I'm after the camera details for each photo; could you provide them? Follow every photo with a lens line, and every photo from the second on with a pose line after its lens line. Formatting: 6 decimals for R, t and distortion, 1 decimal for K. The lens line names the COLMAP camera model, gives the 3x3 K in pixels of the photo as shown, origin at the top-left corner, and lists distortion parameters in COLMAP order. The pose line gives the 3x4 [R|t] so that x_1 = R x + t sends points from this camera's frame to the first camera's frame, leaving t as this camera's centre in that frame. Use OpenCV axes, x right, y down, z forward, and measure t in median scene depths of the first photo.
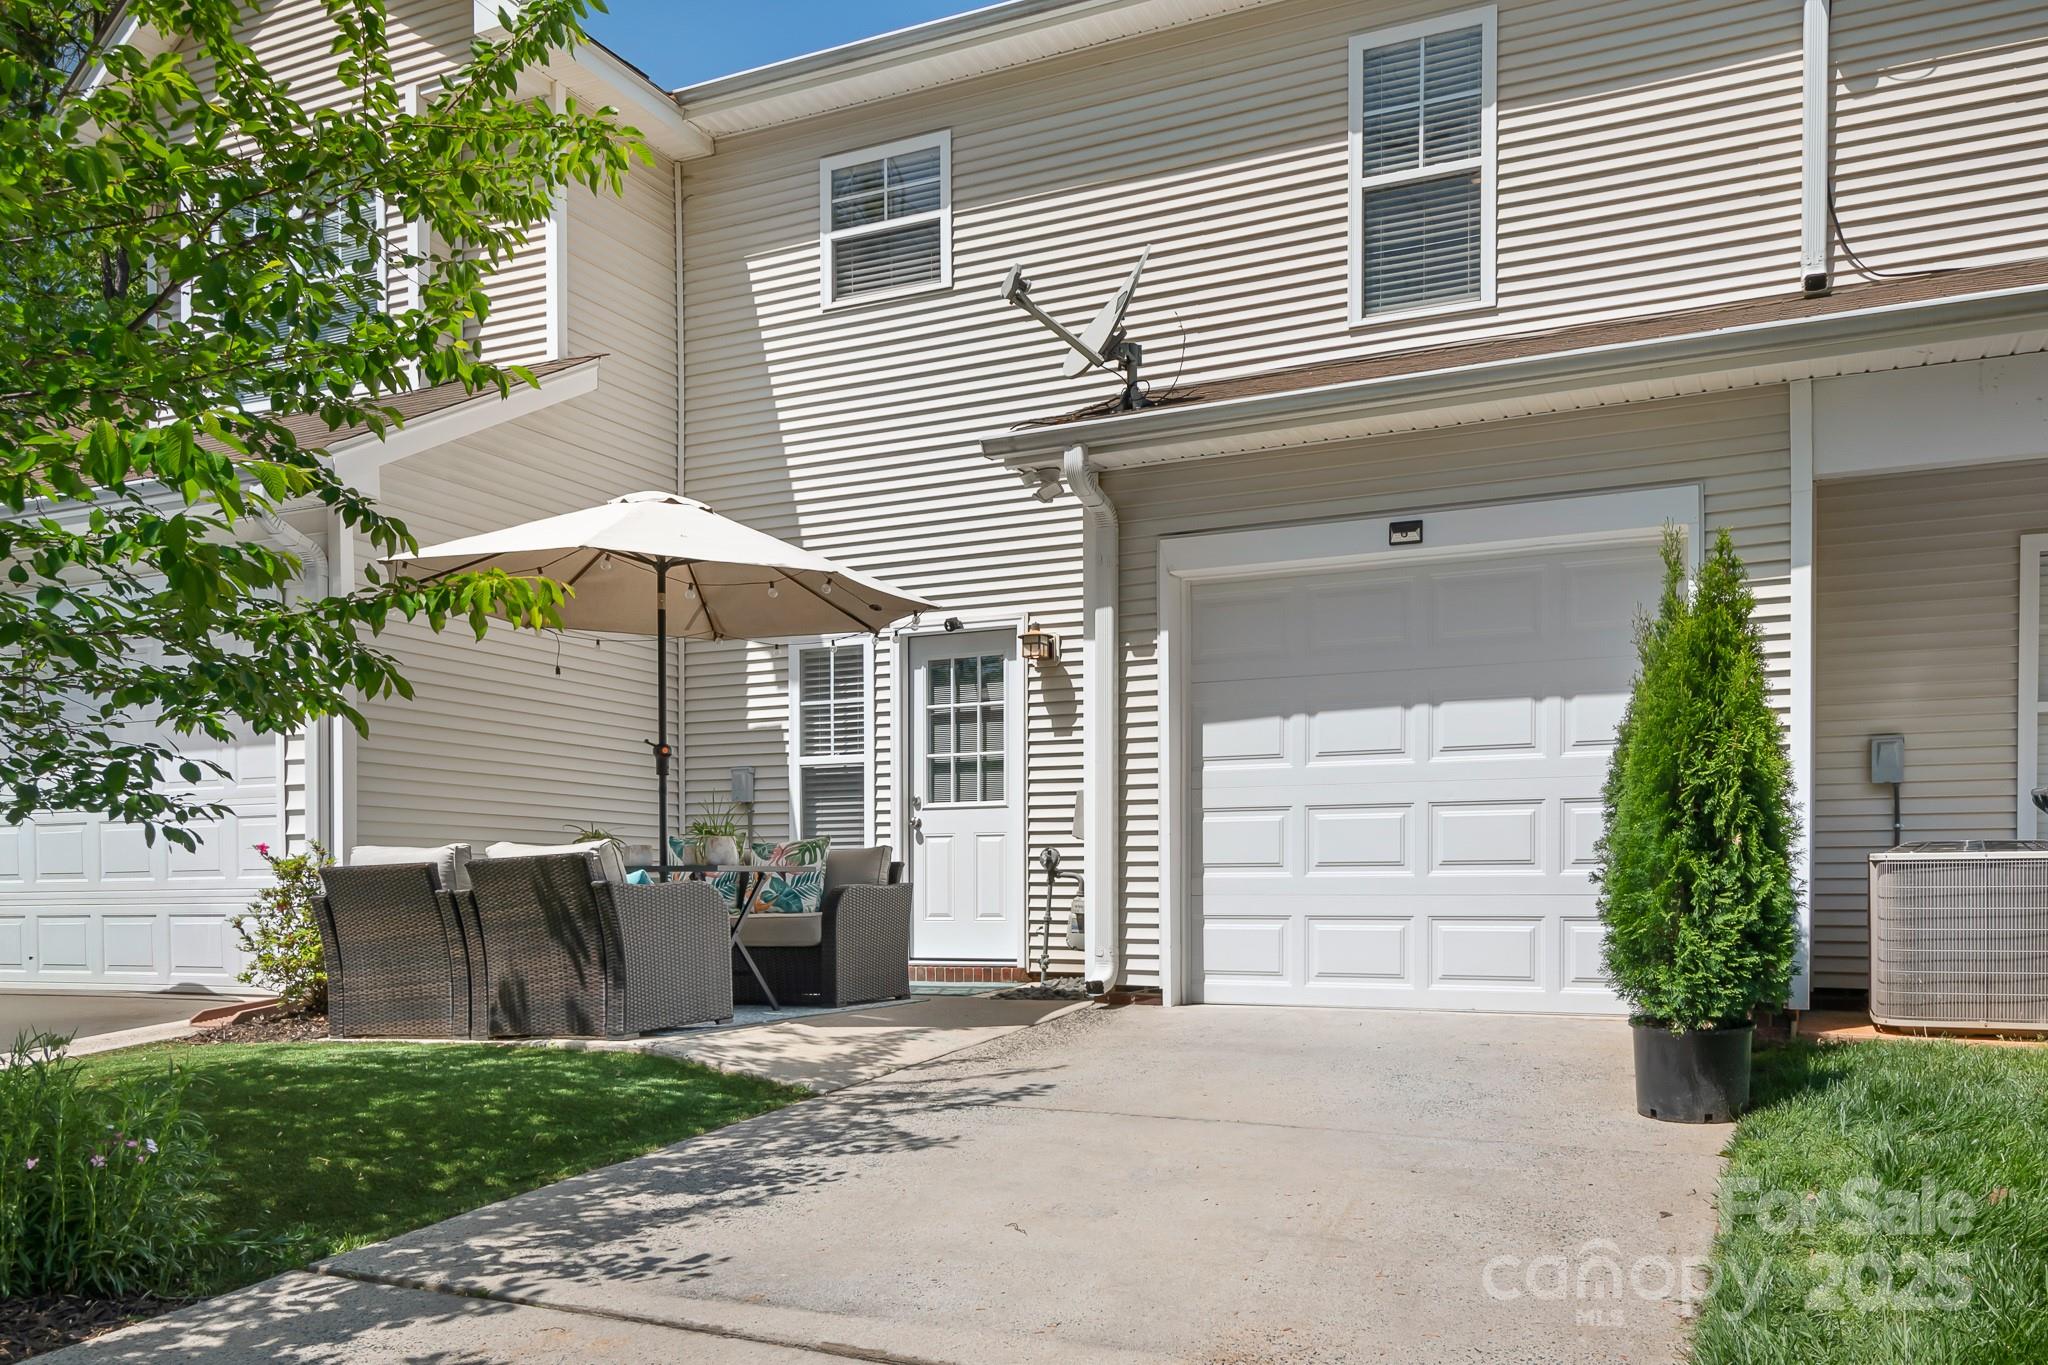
lens RADIAL K [[1660.0, 0, 1024.0], [0, 1660.0, 682.5], [0, 0, 1]] dist [0.000405, 0.000060]
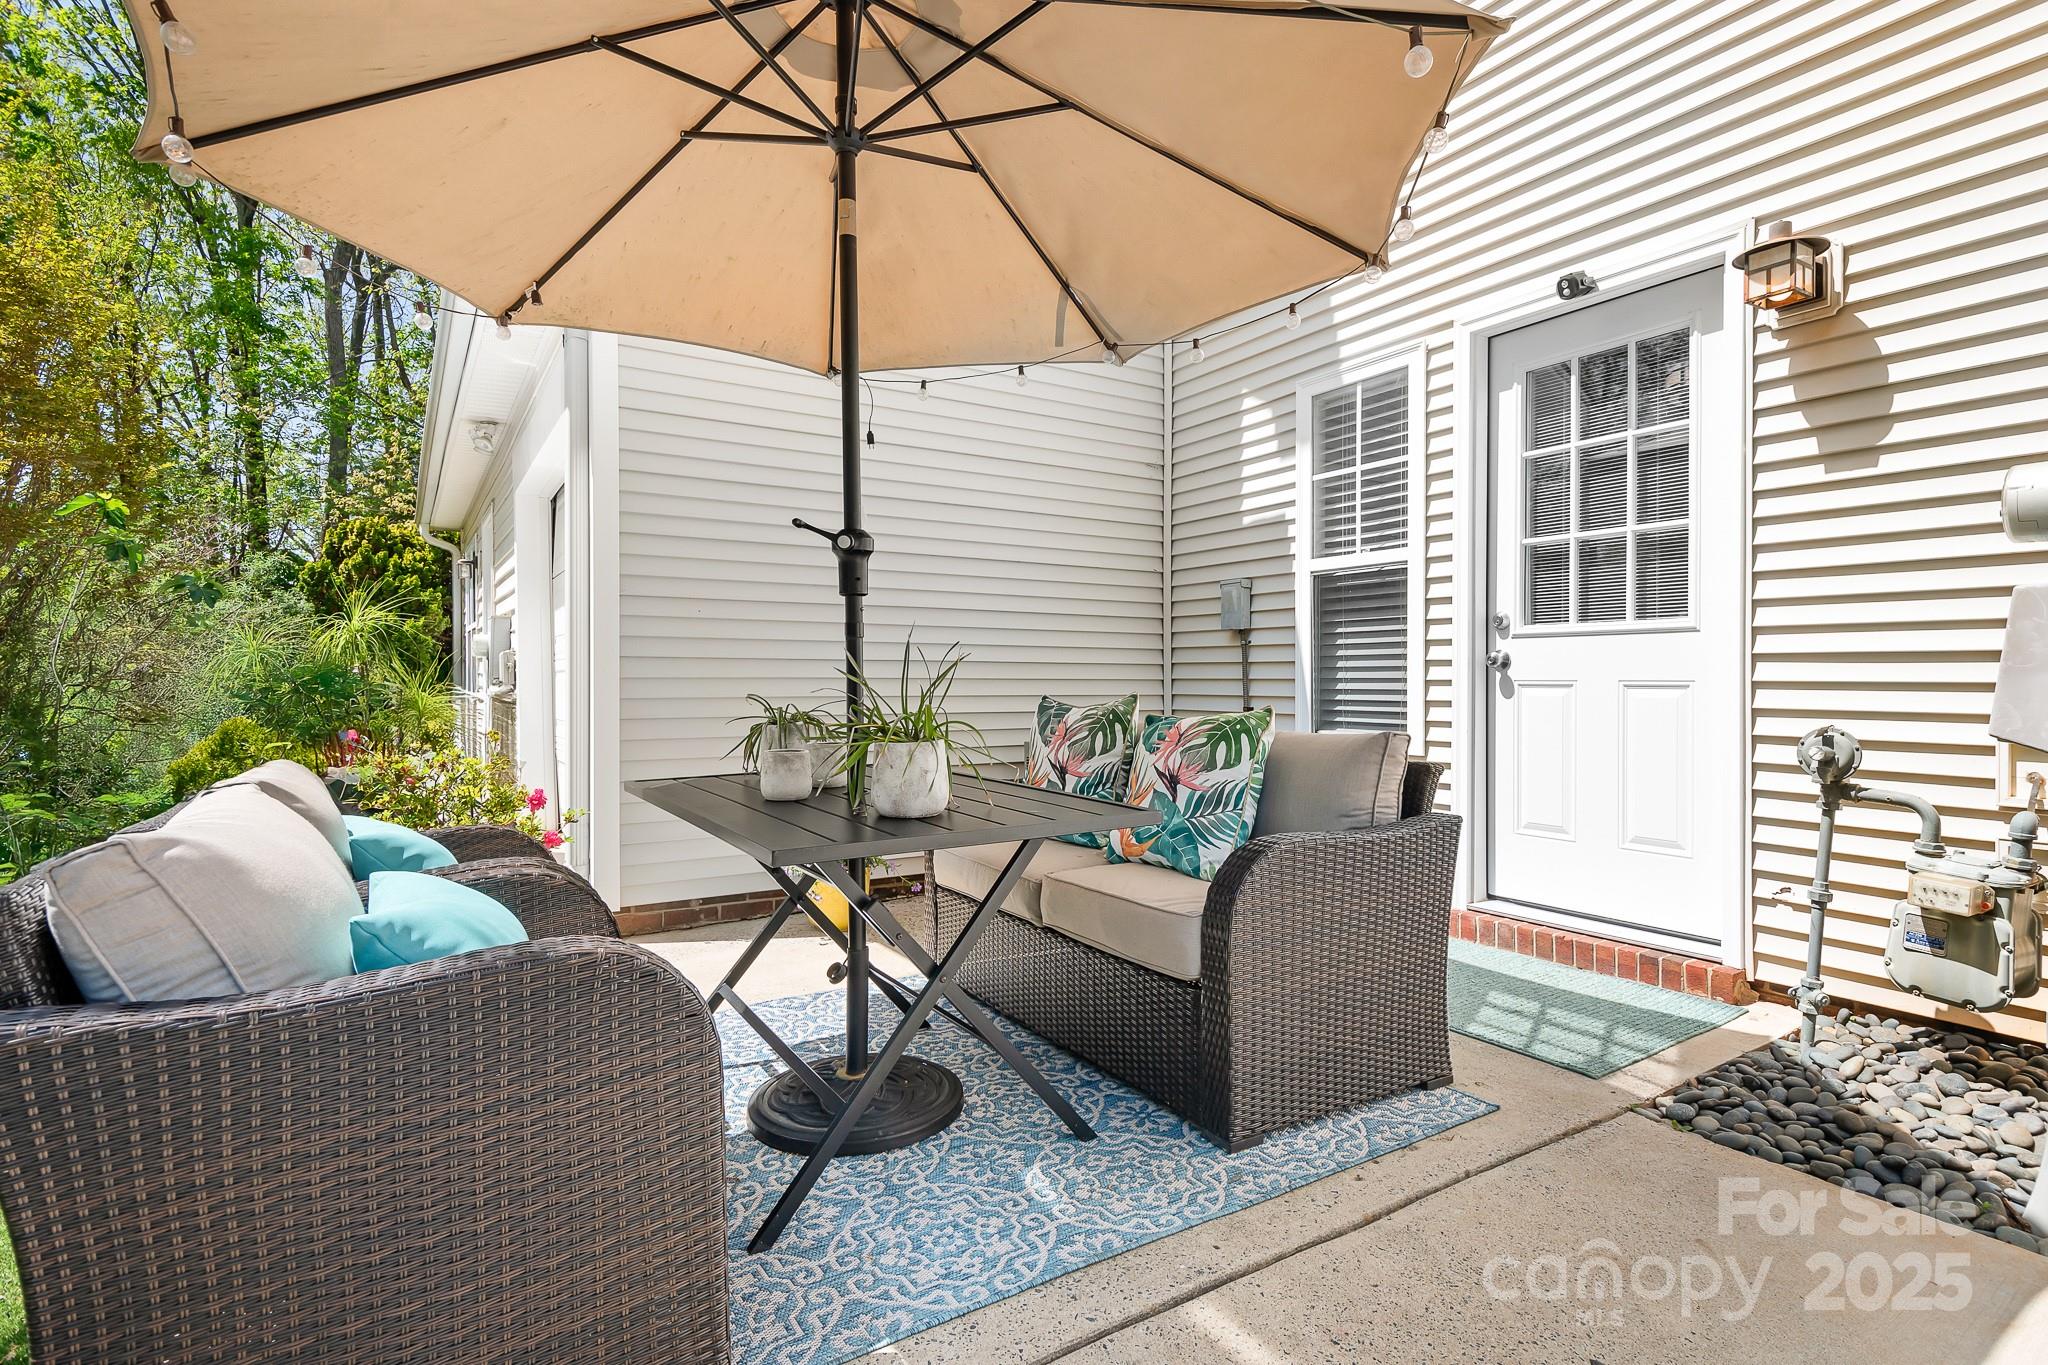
lens RADIAL K [[1003.8, 0, 1024.0], [0, 1003.8, 697.2], [0, 0, 1]] dist [0.000787, -0.000798]
pose [[0.847878, 0.009392, -0.530108, -0.020652], [0.071774, 0.988606, 0.132314, 0.039379], [0.525311, -0.150234, 0.837543, 0.618117]]
